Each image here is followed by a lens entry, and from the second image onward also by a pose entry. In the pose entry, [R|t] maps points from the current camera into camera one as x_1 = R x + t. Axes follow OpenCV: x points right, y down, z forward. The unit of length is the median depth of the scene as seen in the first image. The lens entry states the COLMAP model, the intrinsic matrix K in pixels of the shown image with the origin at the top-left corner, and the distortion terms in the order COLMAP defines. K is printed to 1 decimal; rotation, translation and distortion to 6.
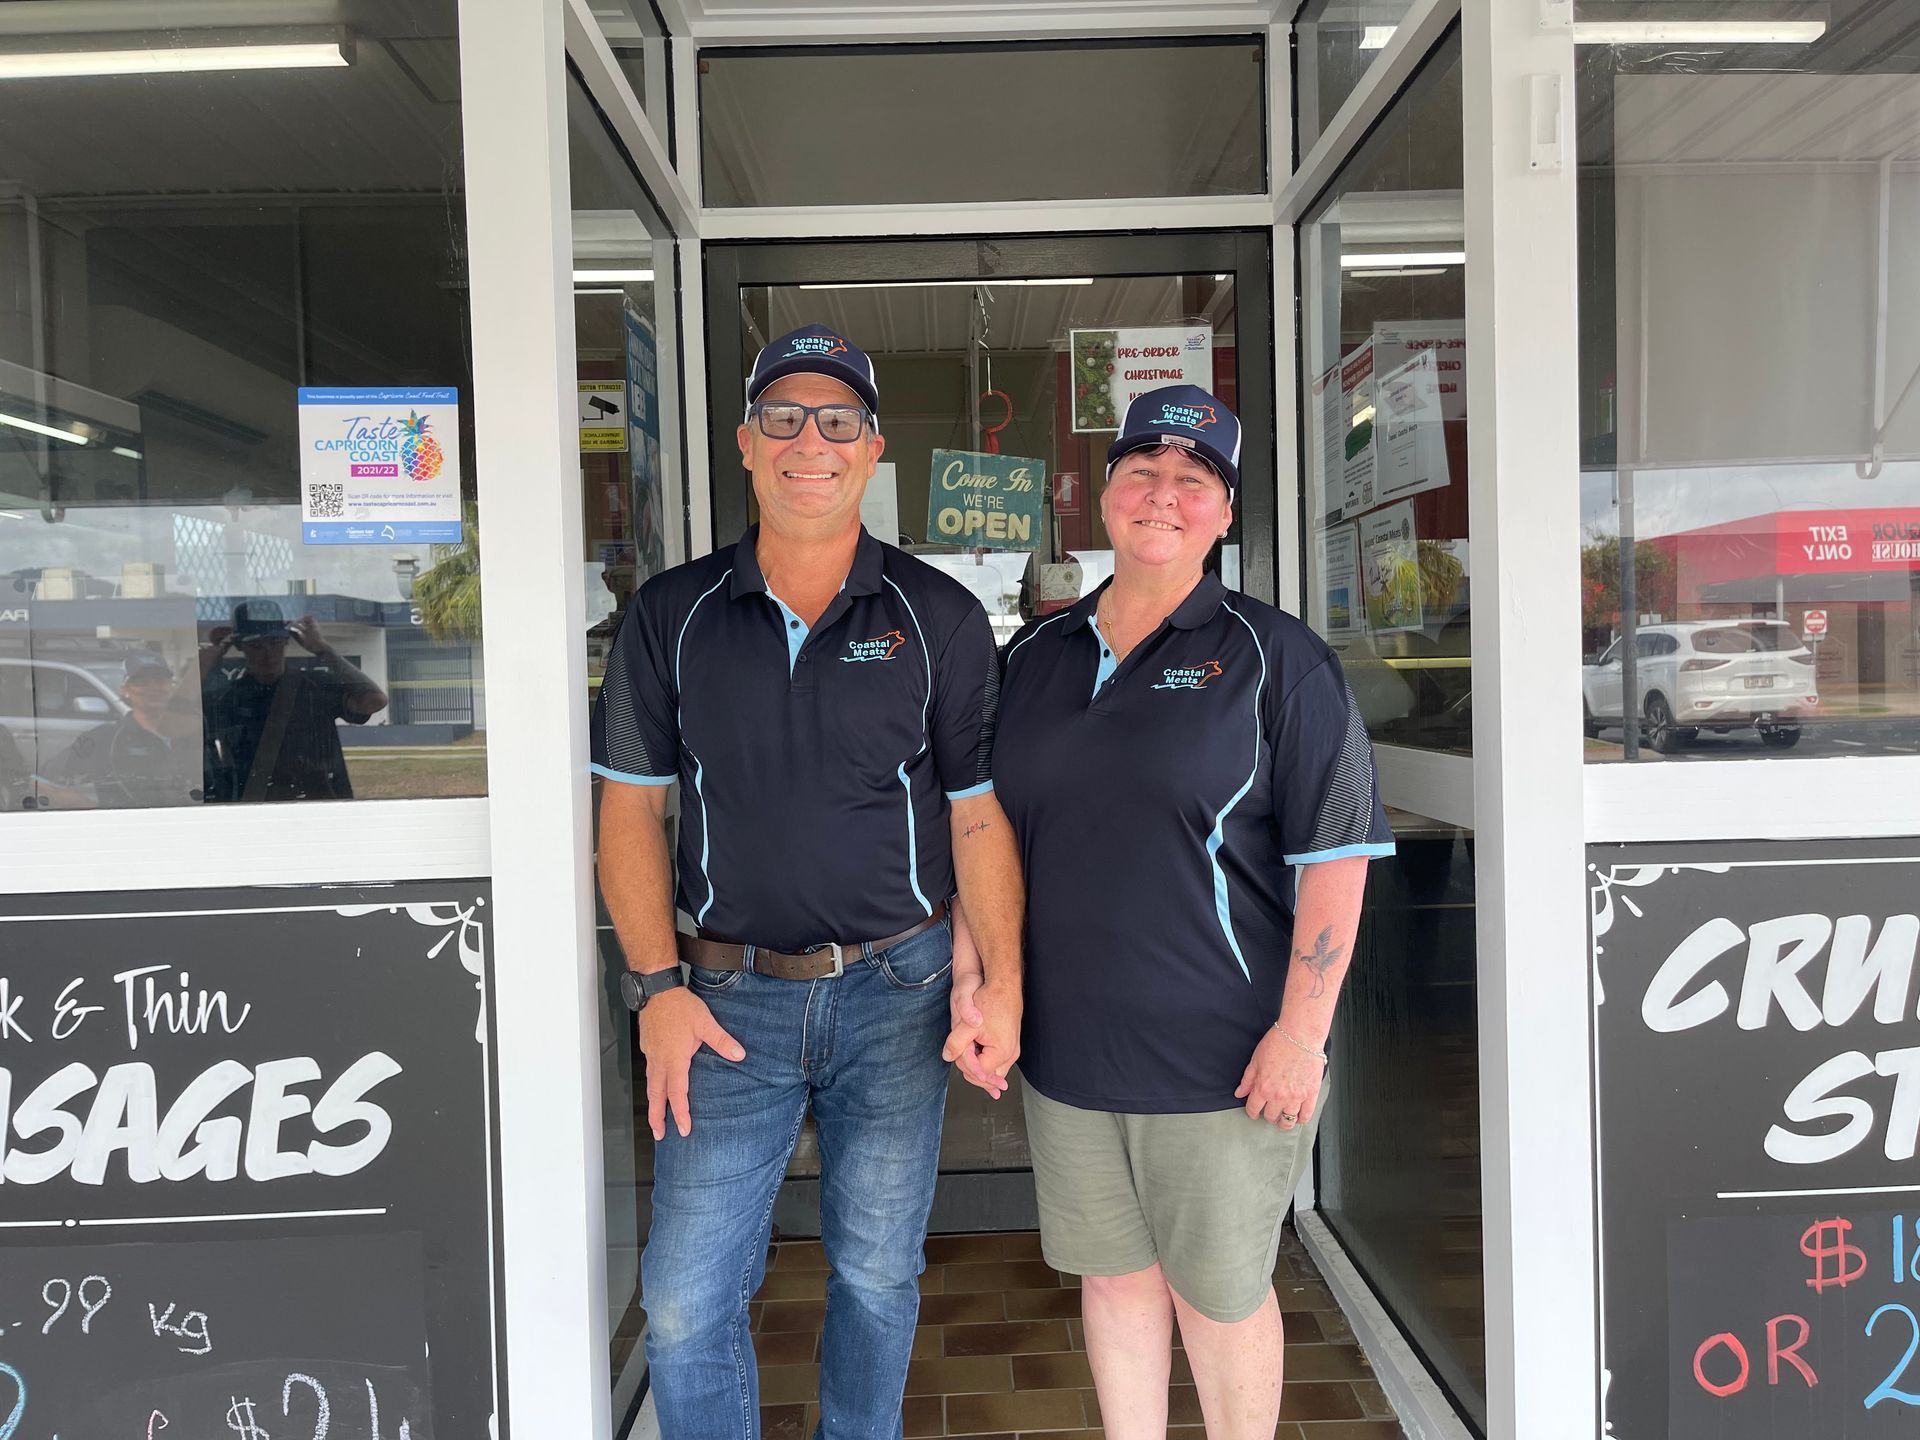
lens RADIAL K [[1469.0, 0, 965.5], [0, 1469.0, 724.0], [0, 0, 1]] dist [0.088674, -0.136243]
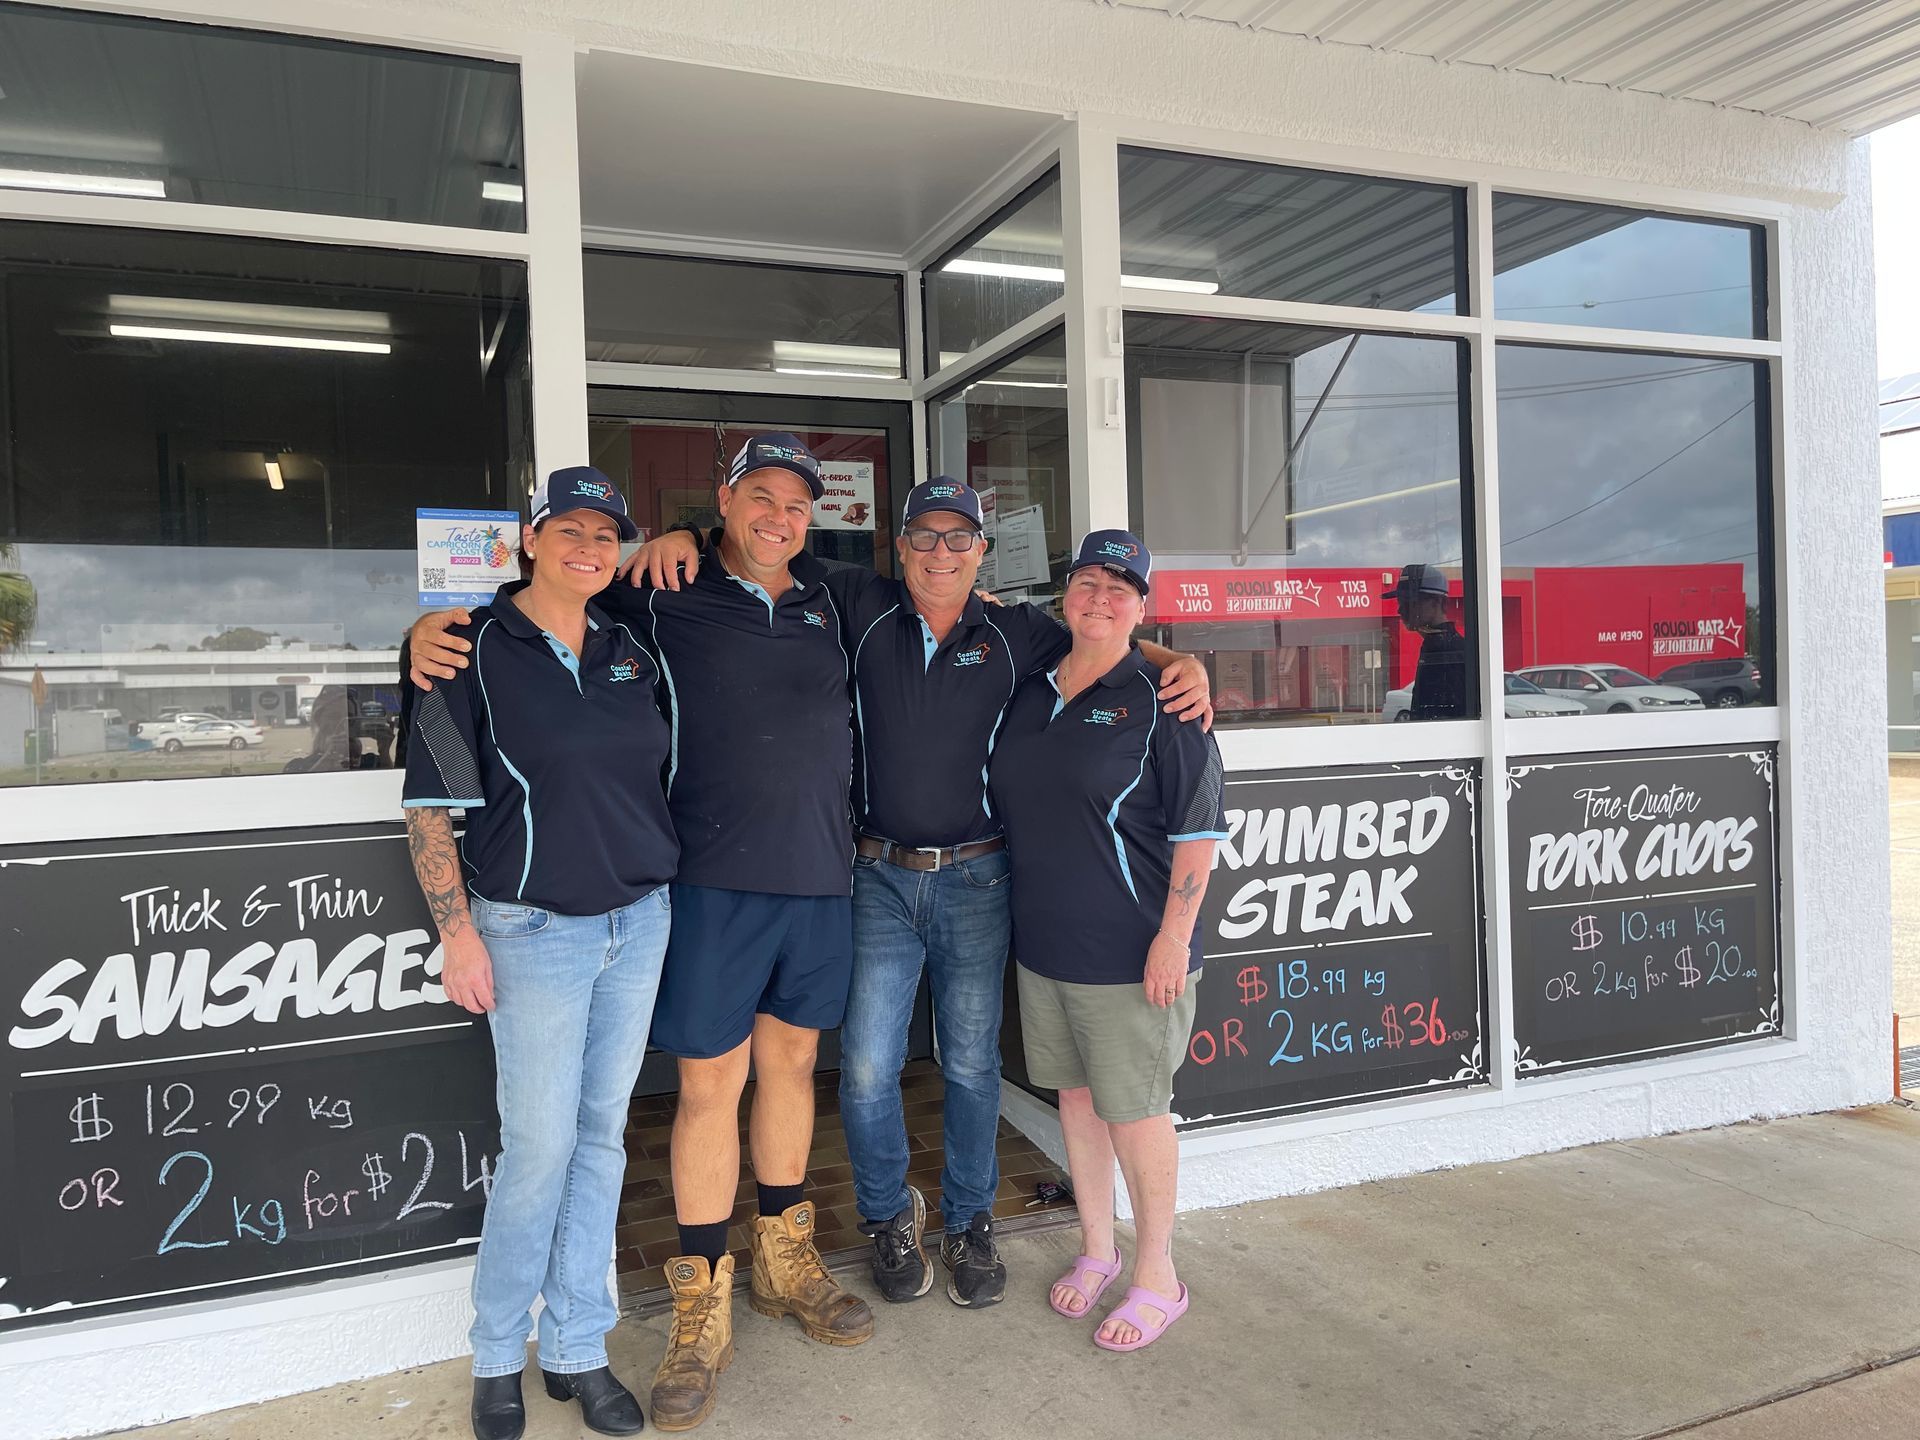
lens RADIAL K [[1498.8, 0, 981.3], [0, 1498.8, 719.4], [0, 0, 1]] dist [0.042270, -0.006443]
pose [[0.926655, -0.008367, 0.375821, -0.481452], [0.019547, 0.999472, -0.025946, 0.053509], [-0.375405, 0.031389, 0.926329, -0.701513]]
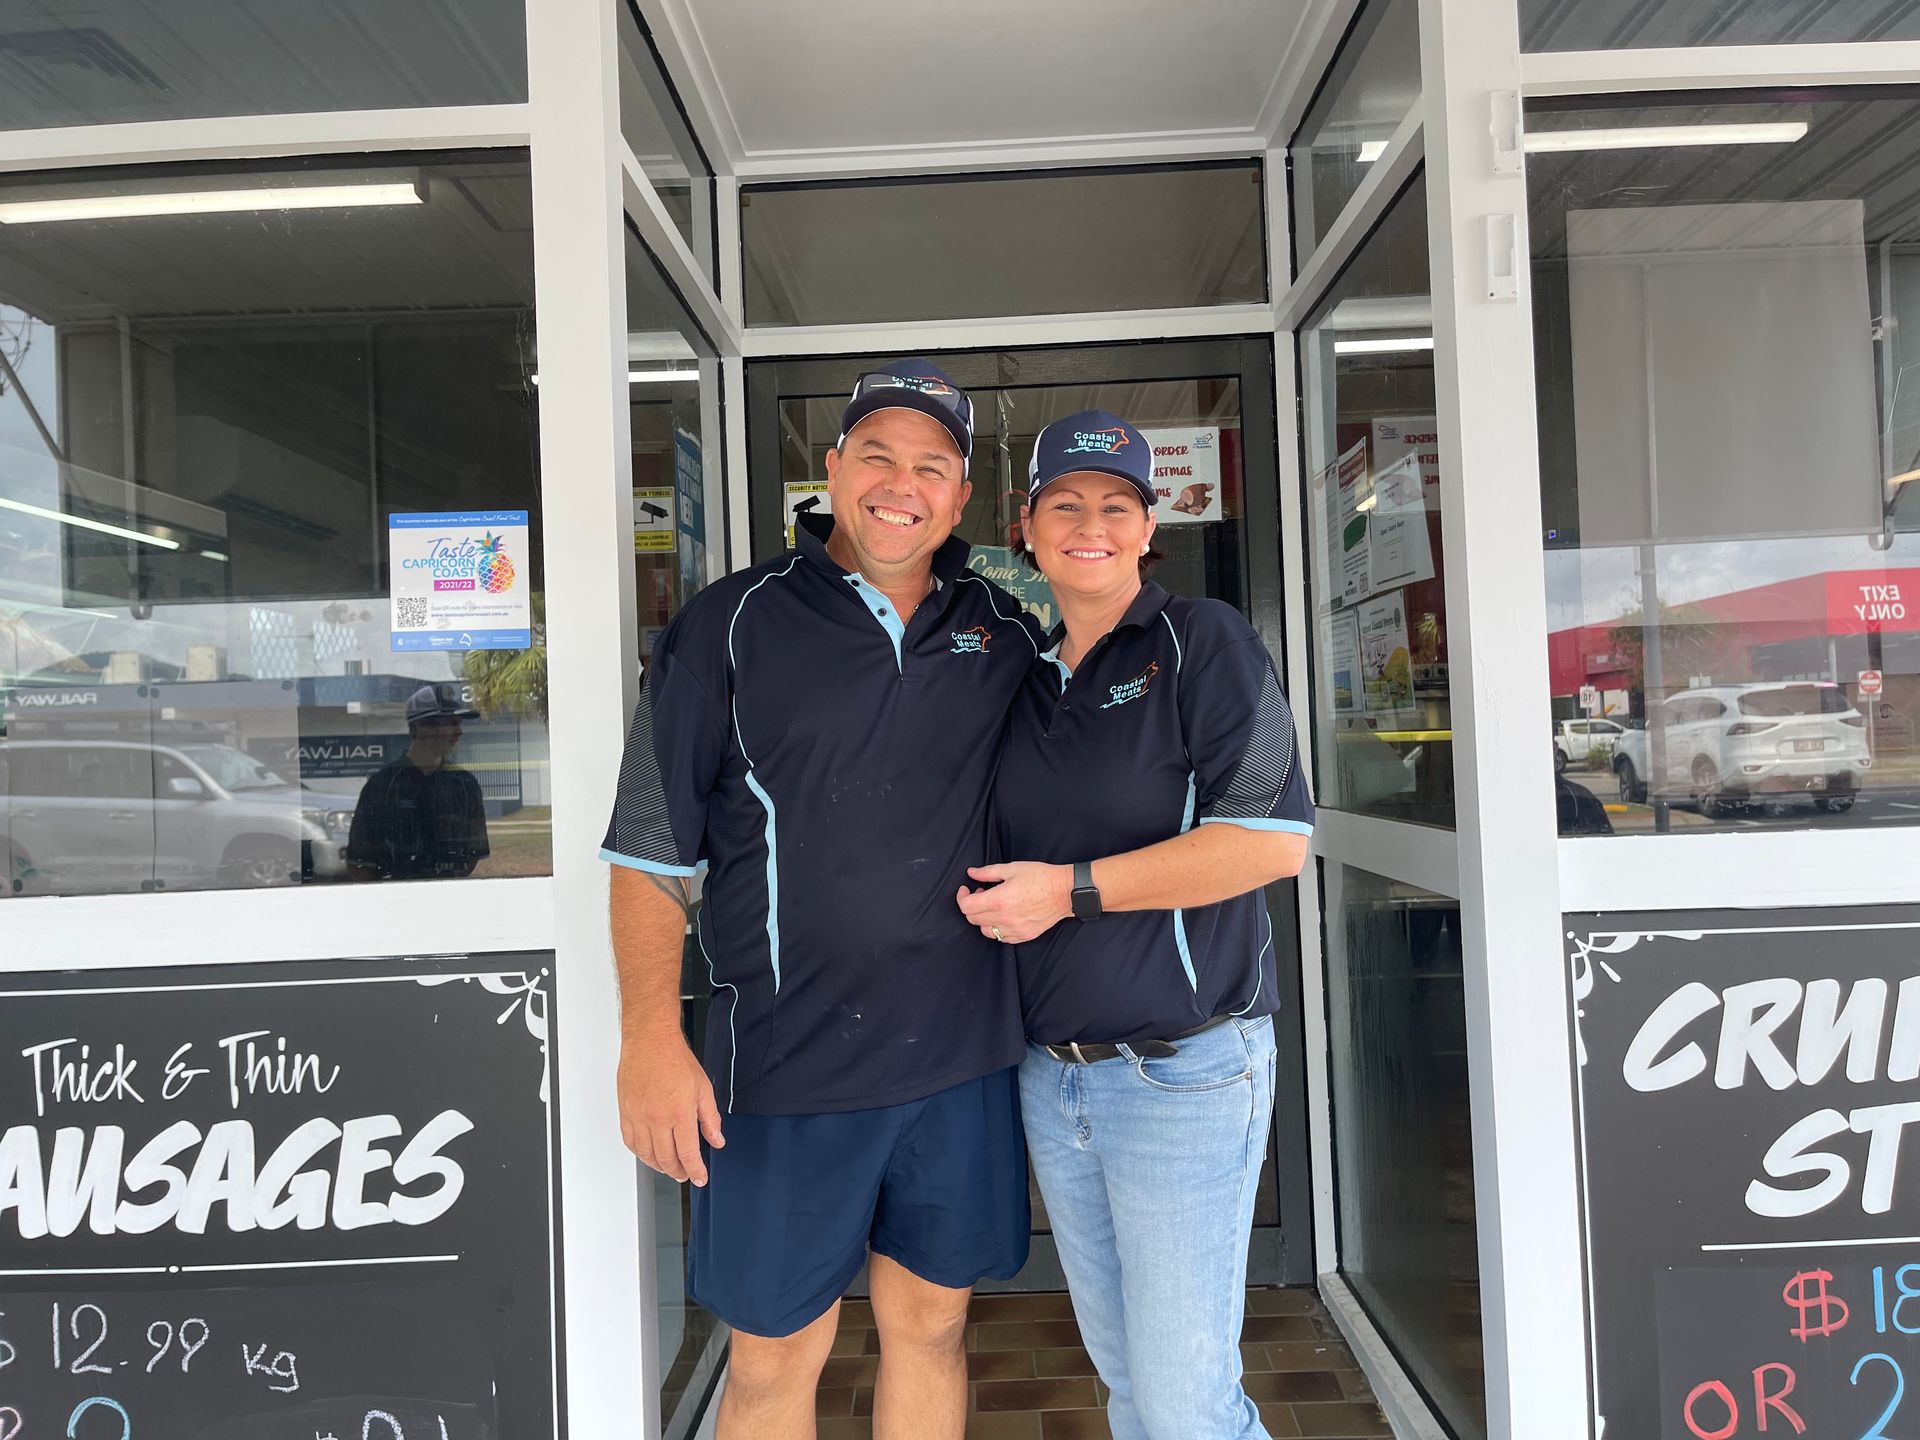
lens RADIAL K [[1472.9, 0, 944.6], [0, 1472.9, 713.5], [0, 0, 1]] dist [0.081753, -0.124392]
pose [[0.999054, -0.011929, -0.041815, 0.017931], [0.009644, 0.998470, -0.054444, -0.008925], [0.042400, 0.053989, 0.997641, -0.096980]]
